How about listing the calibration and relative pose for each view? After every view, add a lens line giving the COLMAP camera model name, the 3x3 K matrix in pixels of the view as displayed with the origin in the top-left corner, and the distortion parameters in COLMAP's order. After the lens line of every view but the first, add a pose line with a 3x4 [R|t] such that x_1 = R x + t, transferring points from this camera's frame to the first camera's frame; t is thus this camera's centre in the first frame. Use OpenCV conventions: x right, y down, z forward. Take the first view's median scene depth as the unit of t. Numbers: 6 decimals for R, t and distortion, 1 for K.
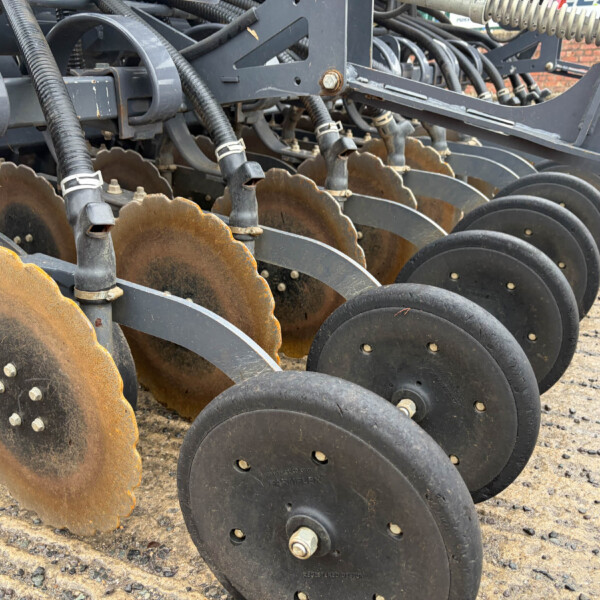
lens RADIAL K [[604.8, 0, 303.1], [0, 604.8, 301.7], [0, 0, 1]] dist [0.000067, 0.000000]
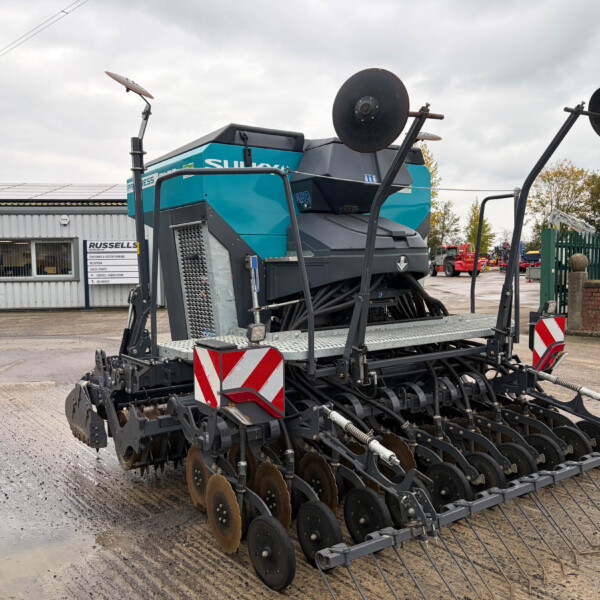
lens RADIAL K [[604.8, 0, 293.8], [0, 604.8, 309.5], [0, 0, 1]] dist [0.000067, 0.000000]
pose [[0.903587, 0.038862, -0.426637, 1.664068], [-0.154469, 0.958443, -0.239849, -0.255359], [0.399586, 0.282626, 0.872040, -2.760453]]
